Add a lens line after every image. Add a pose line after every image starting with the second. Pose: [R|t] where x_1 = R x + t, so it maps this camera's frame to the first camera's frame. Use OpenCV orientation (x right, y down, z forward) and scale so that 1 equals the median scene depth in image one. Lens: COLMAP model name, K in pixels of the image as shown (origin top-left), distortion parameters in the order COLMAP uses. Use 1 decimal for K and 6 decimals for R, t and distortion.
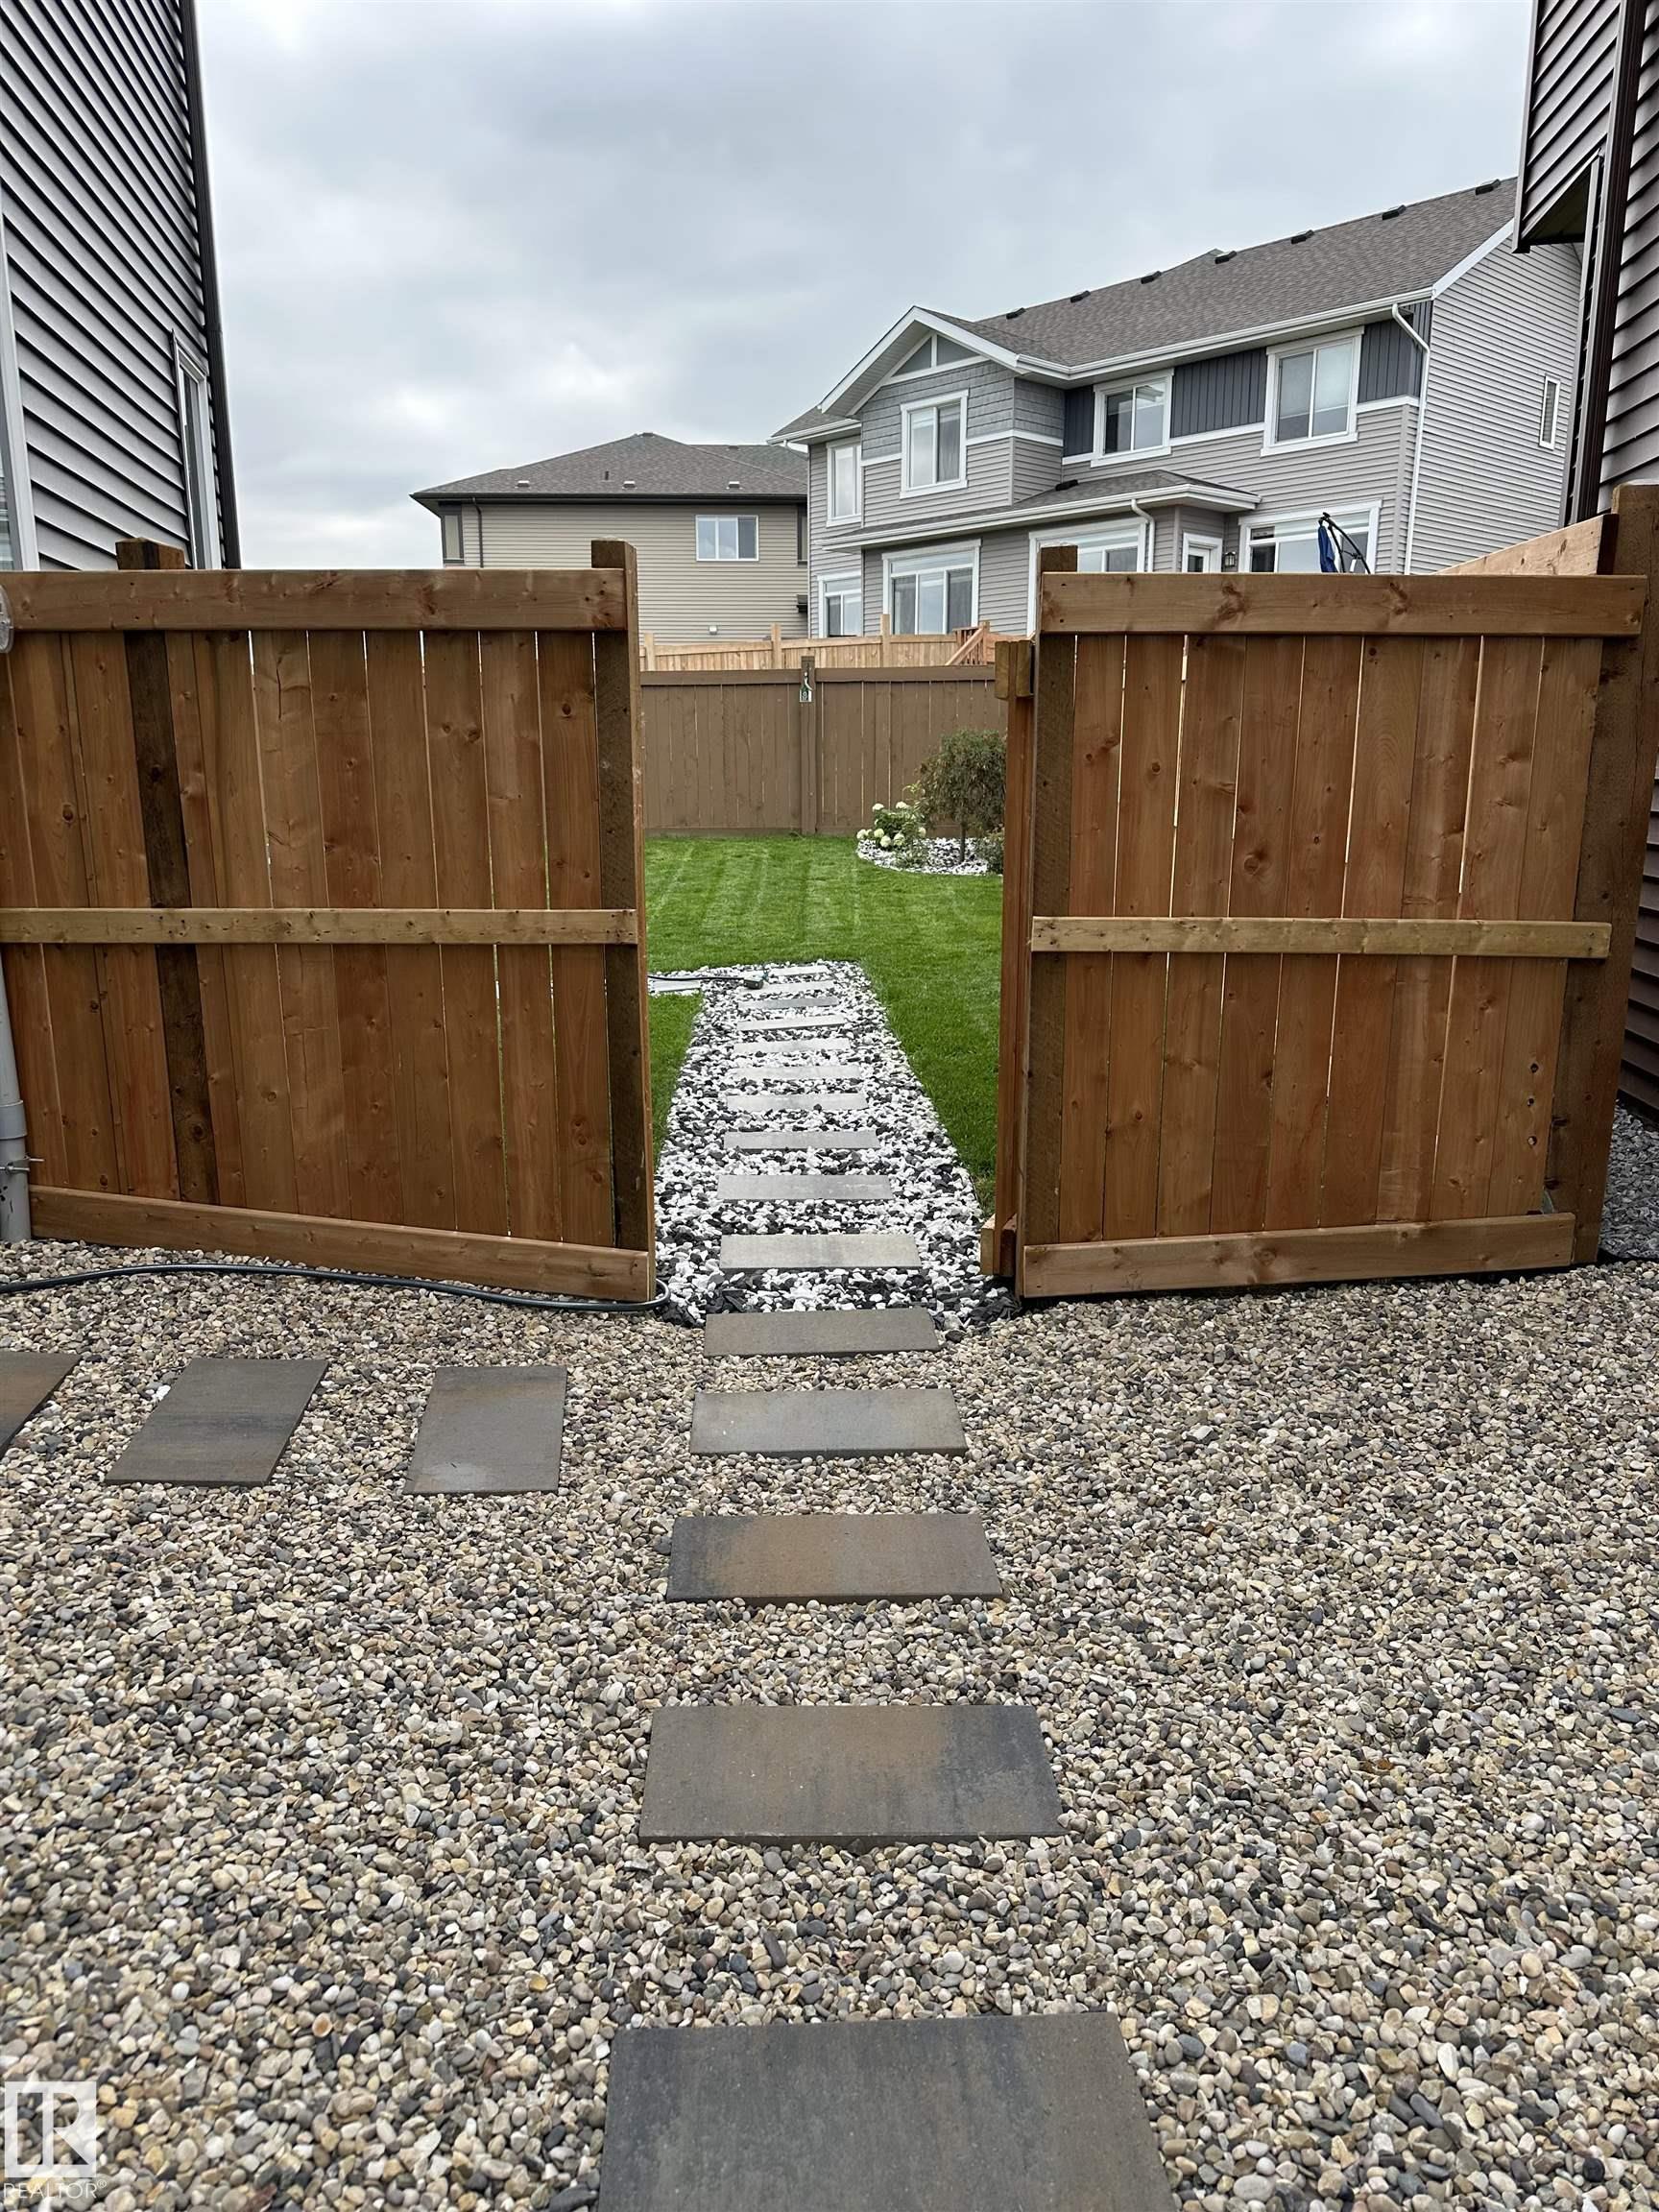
lens RADIAL K [[1536.3, 0, 829.5], [0, 1536.3, 1106.0], [0, 0, 1]] dist [0.151619, -0.251704]
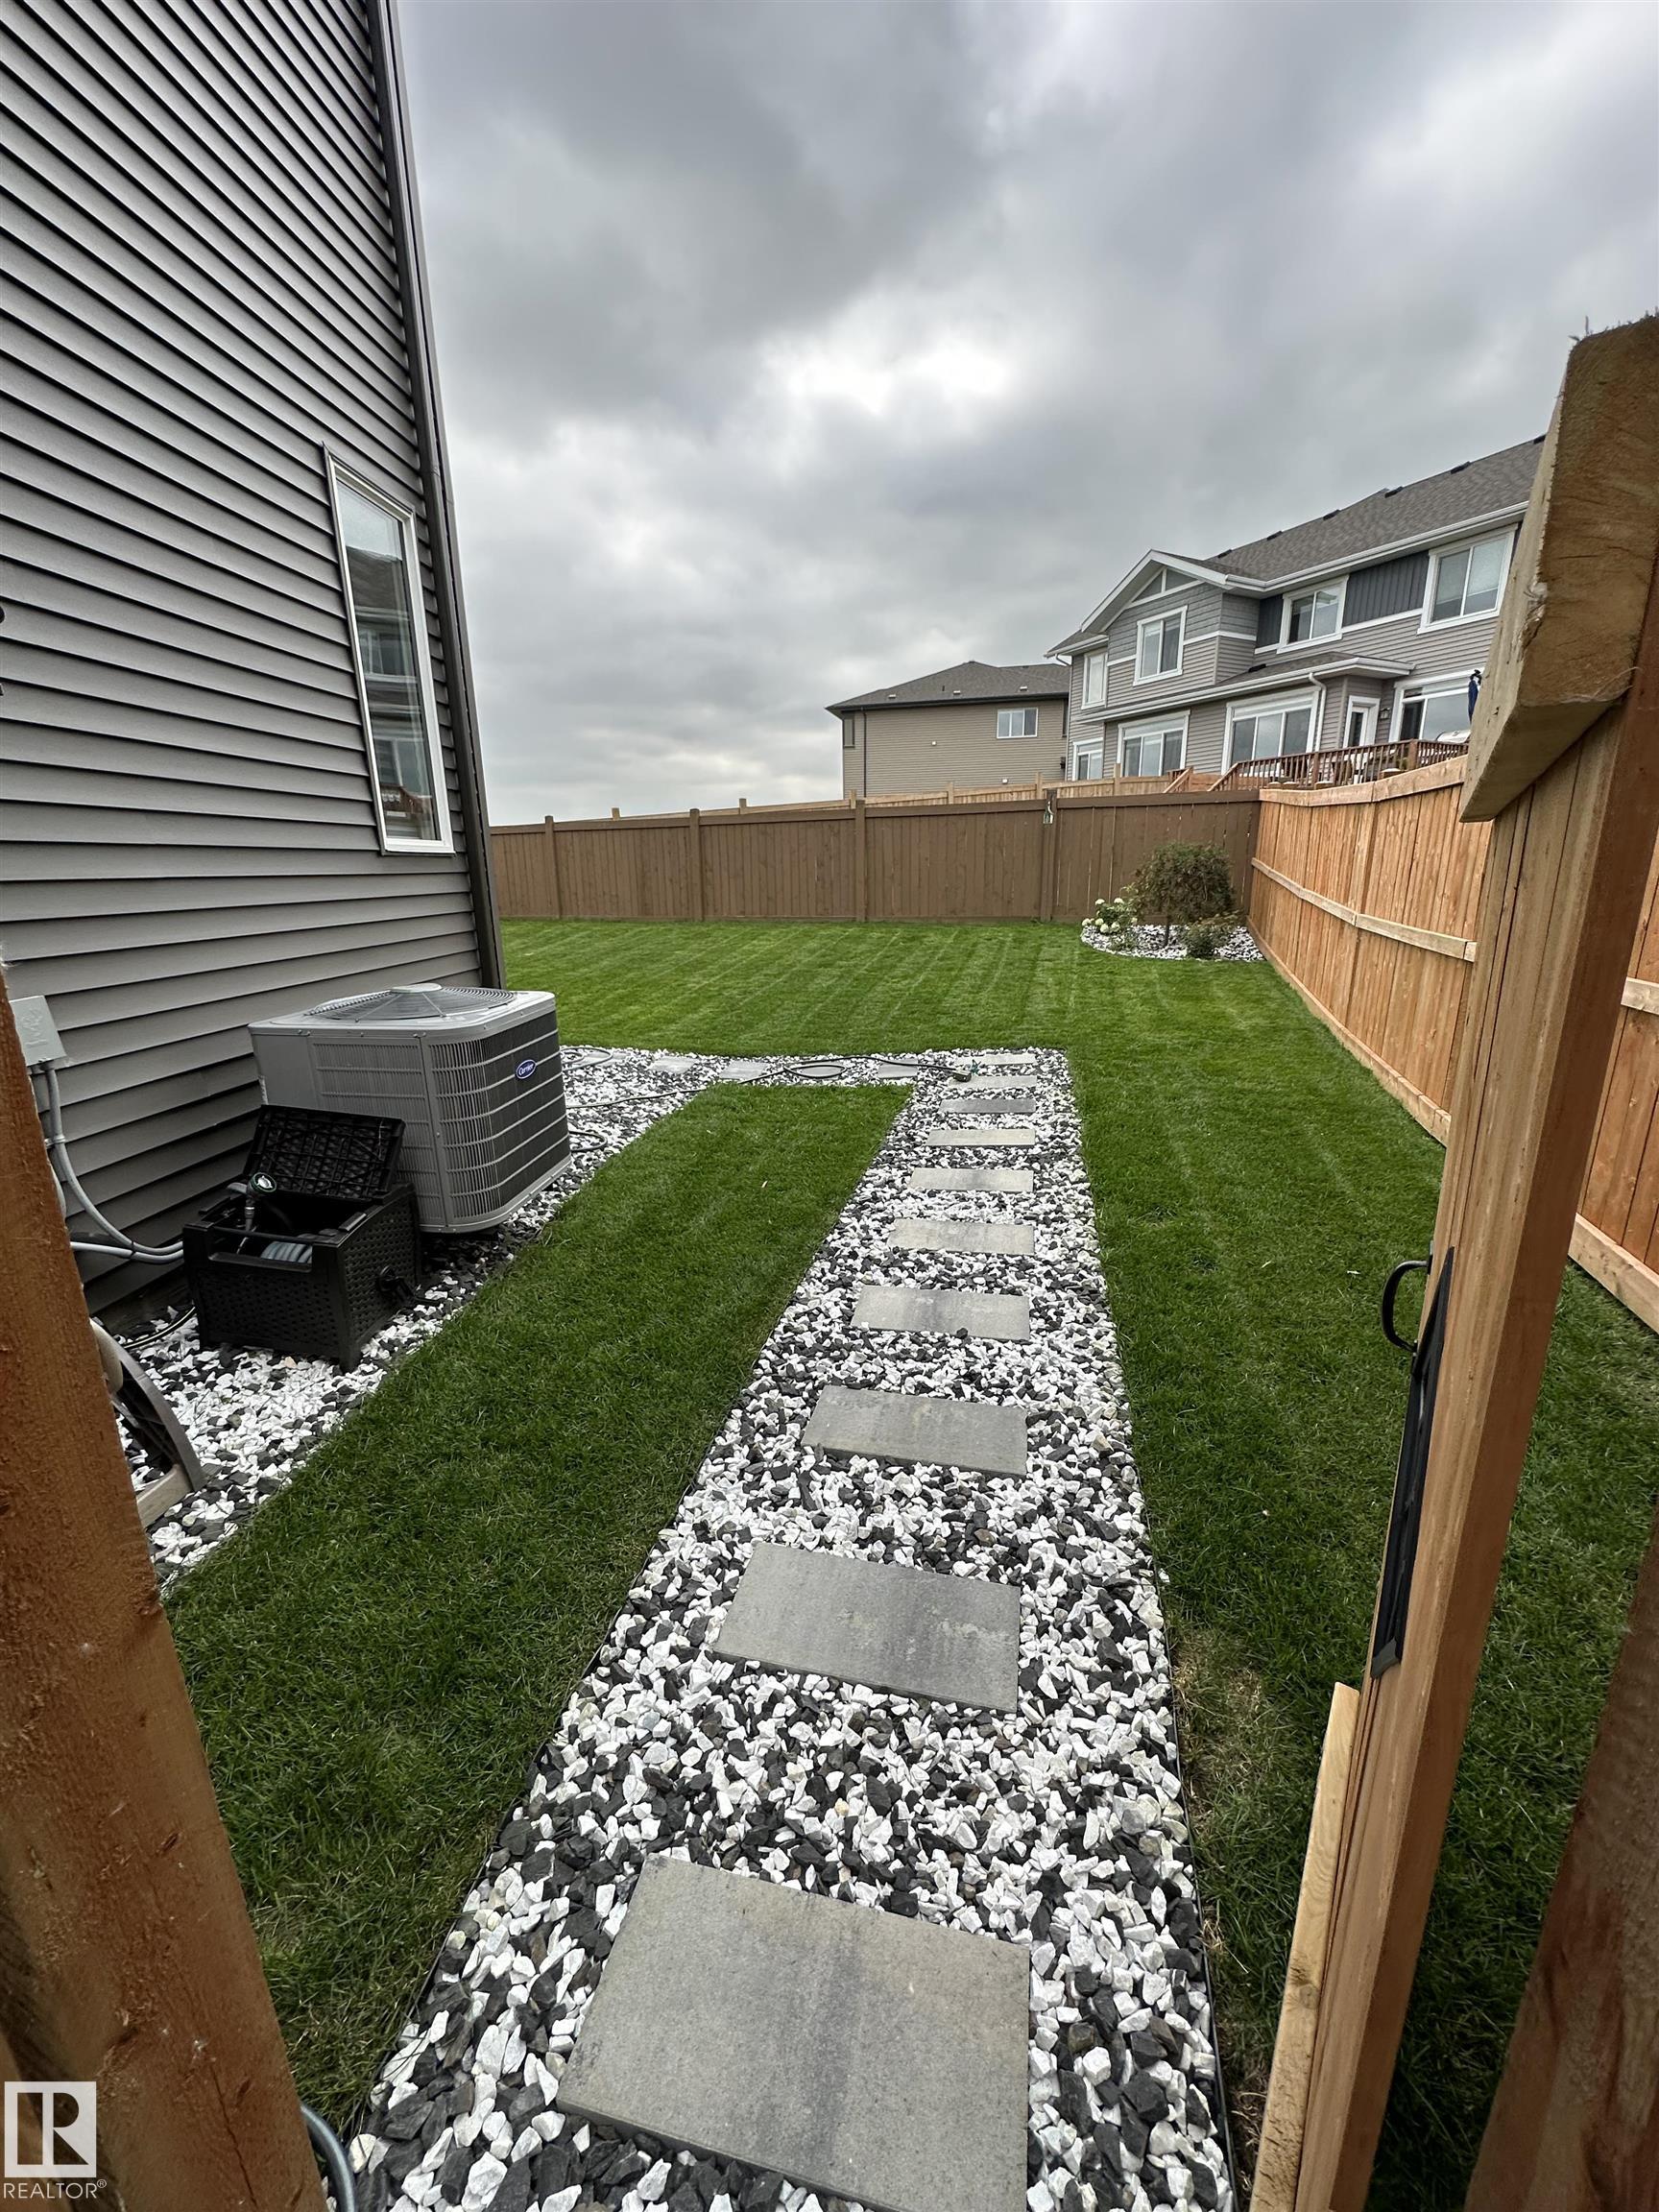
lens RADIAL K [[879.2, 0, 829.5], [0, 879.2, 1106.0], [0, 0, 1]] dist [-0.001968, 0.000262]
pose [[0.963793, 0.056306, -0.260637, 0.008694], [-0.043300, 0.997526, 0.055381, -0.031548], [0.263111, -0.042090, 0.963847, 0.128731]]
